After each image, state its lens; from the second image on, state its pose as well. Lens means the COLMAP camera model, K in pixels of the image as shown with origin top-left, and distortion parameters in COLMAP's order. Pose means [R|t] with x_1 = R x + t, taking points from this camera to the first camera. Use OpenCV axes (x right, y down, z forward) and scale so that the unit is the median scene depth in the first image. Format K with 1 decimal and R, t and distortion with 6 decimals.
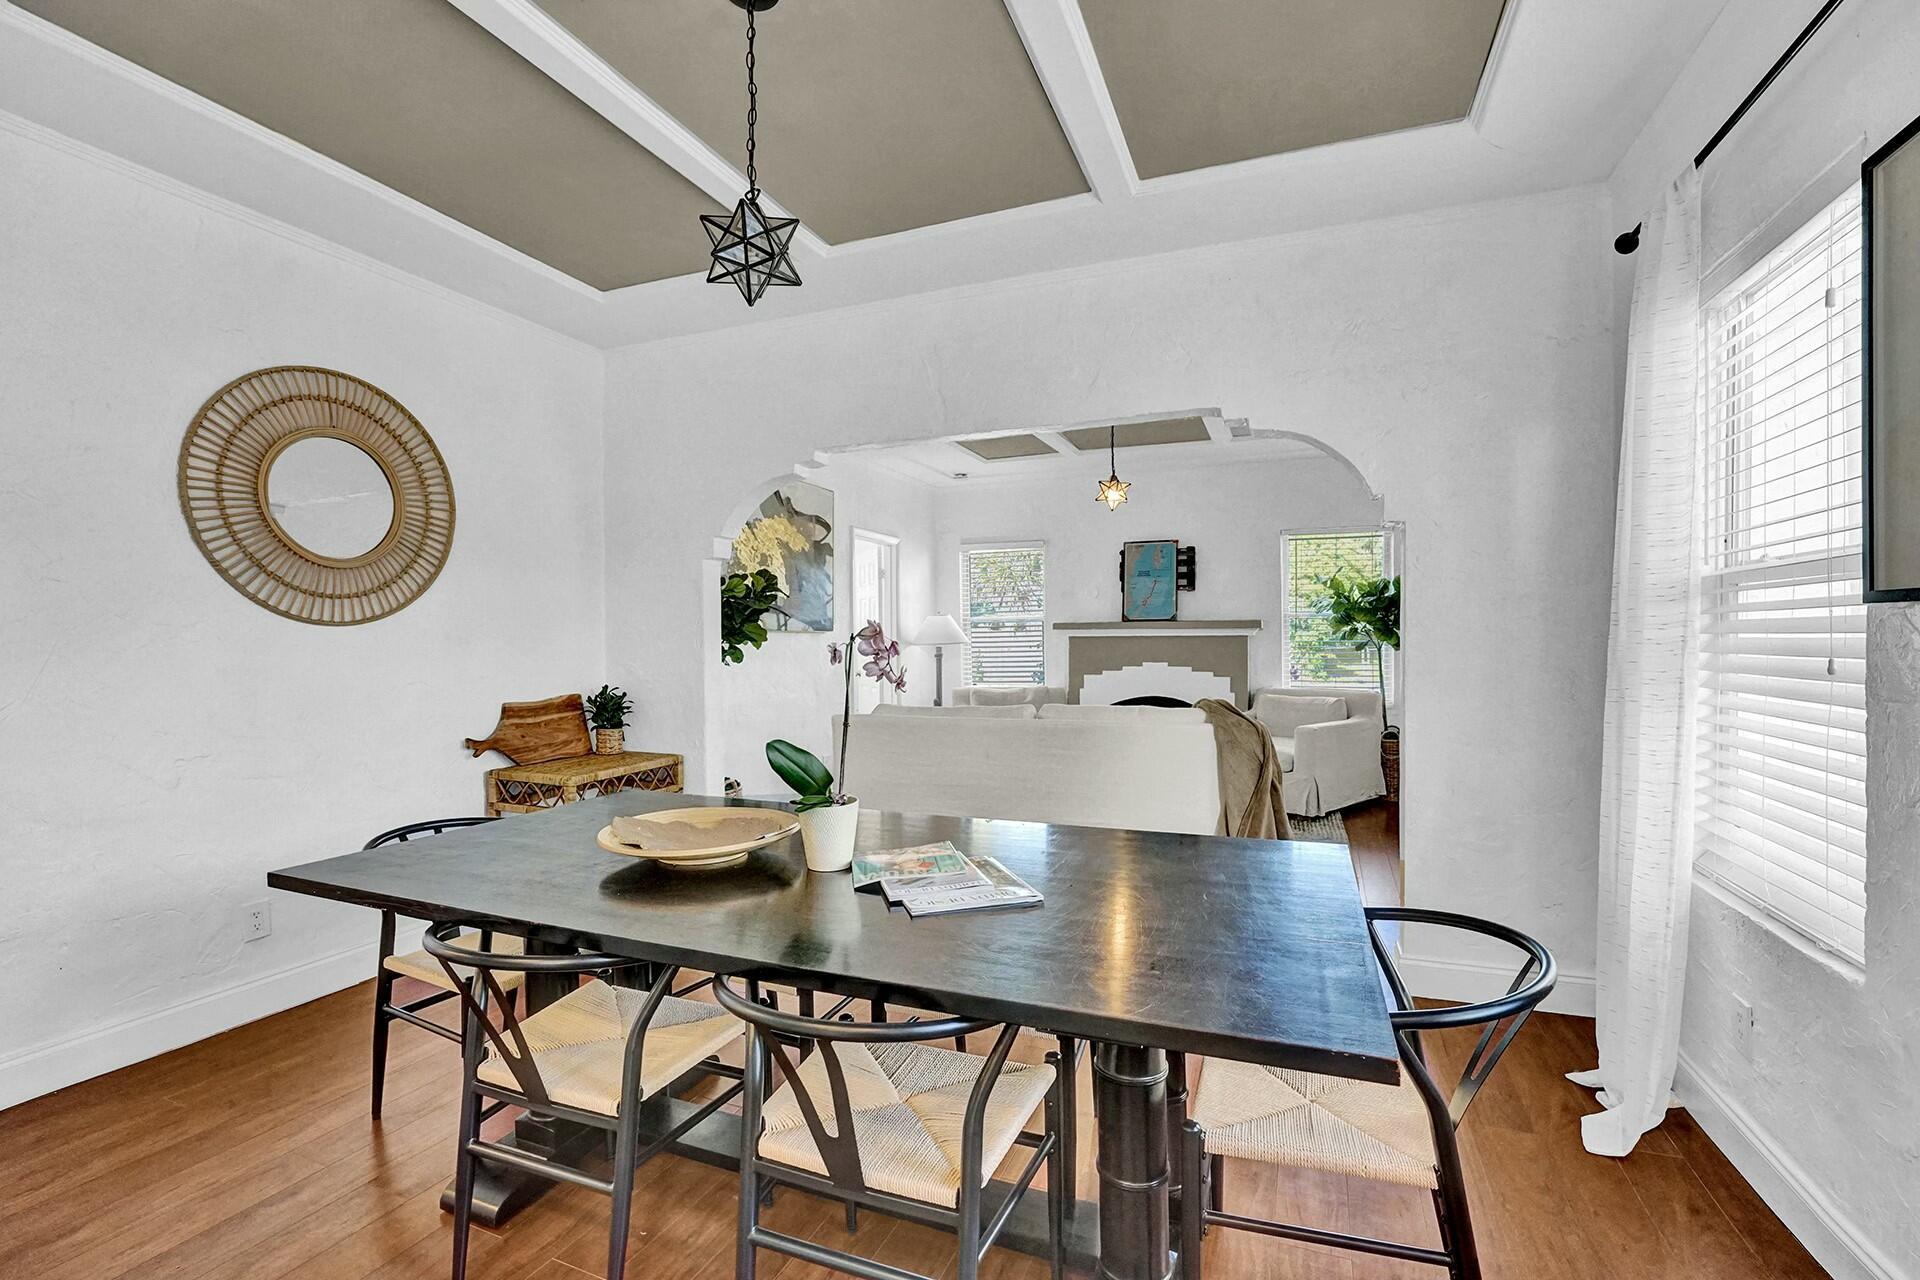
lens RADIAL K [[782.4, 0, 959.2], [0, 782.4, 635.7], [0, 0, 1]] dist [-0.023935, 0.000488]
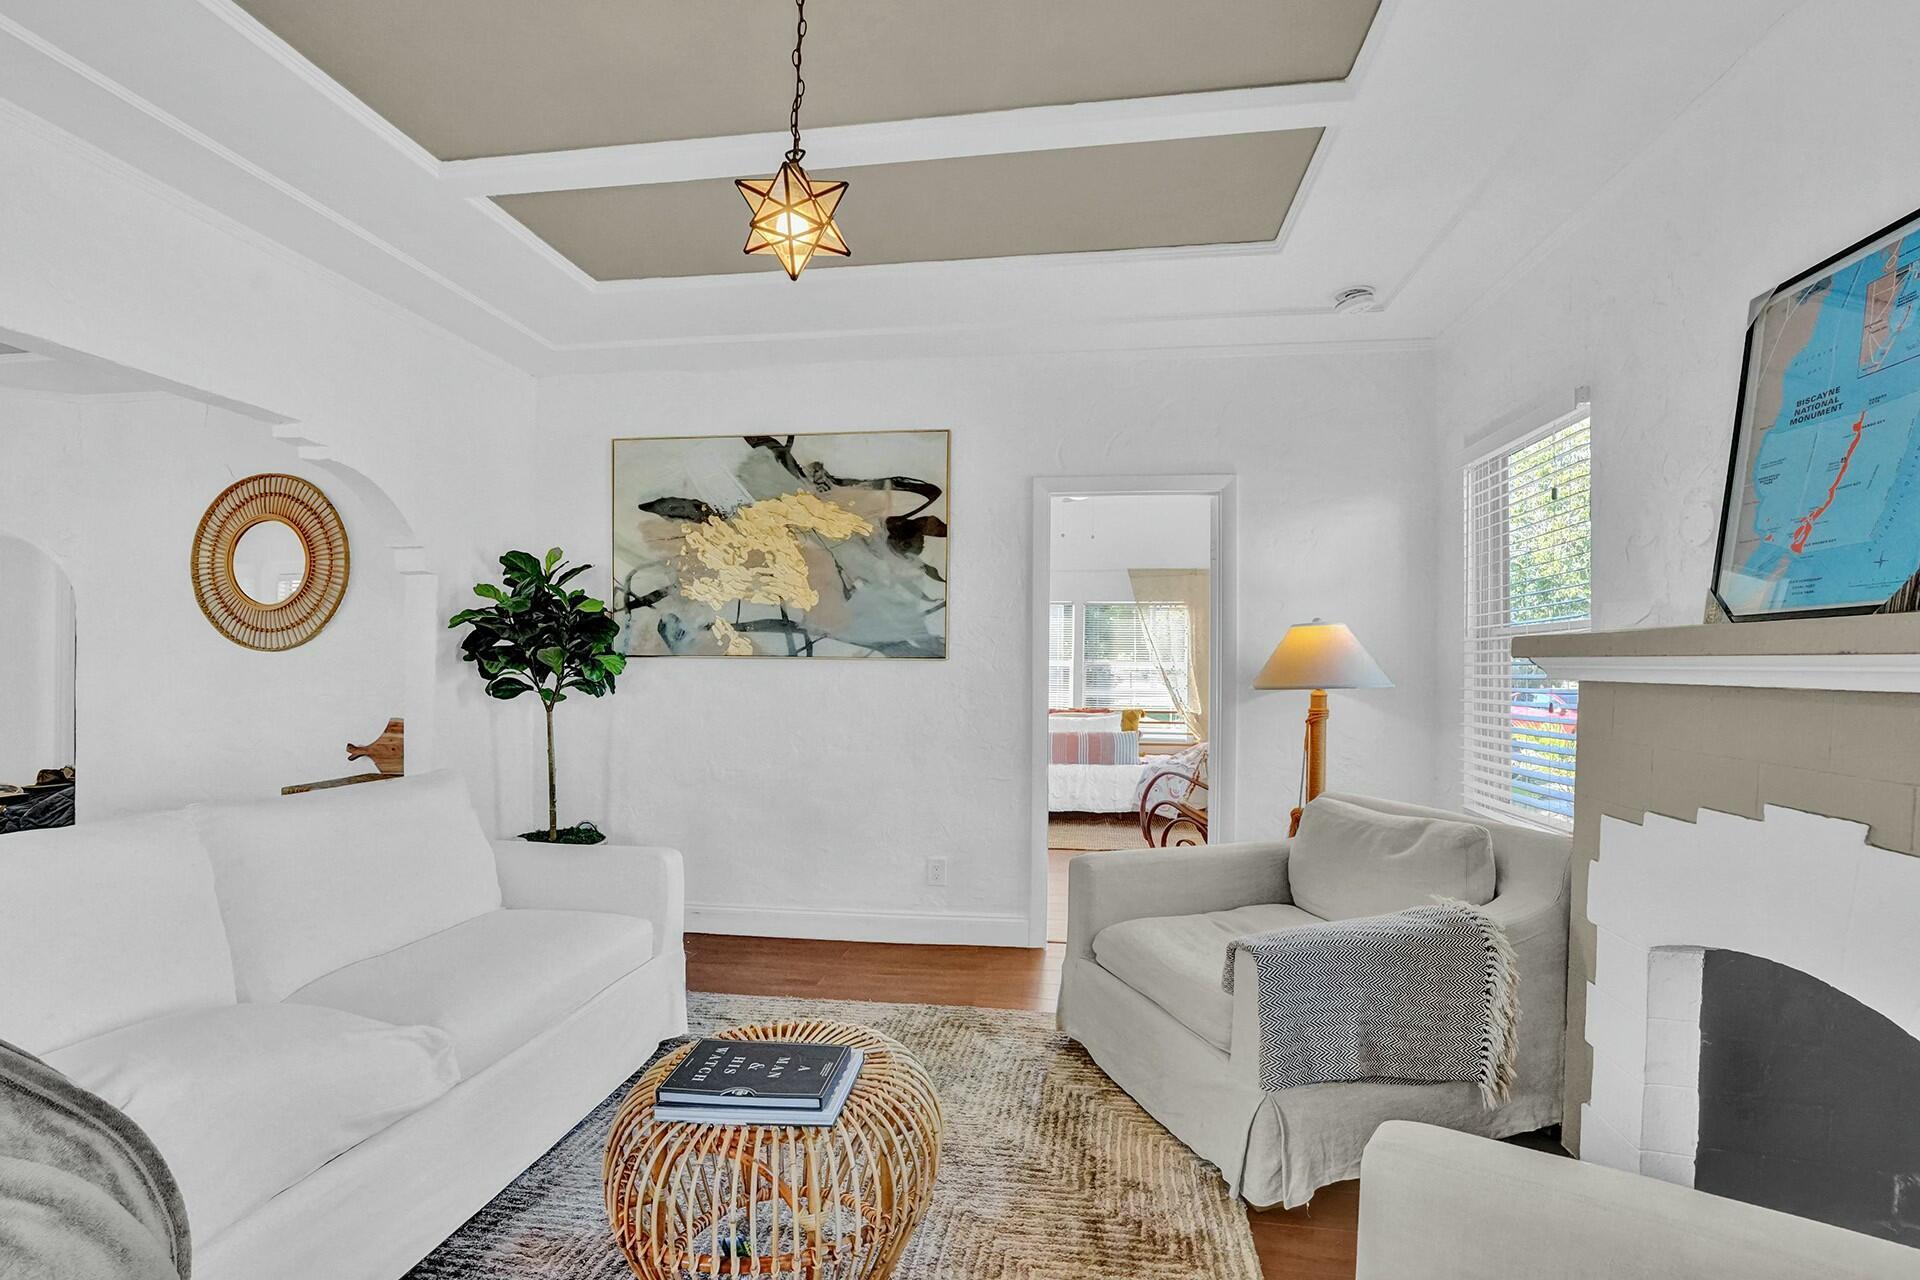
lens RADIAL K [[791.7, 0, 999.2], [0, 791.7, 671.4], [0, 0, 1]] dist [-0.017316, 0.000157]
pose [[0.302886, 0.025102, -0.952696, 0.453578], [-0.007079, 0.999685, 0.024090, -0.010389], [0.953001, -0.000552, 0.302968, 0.864697]]
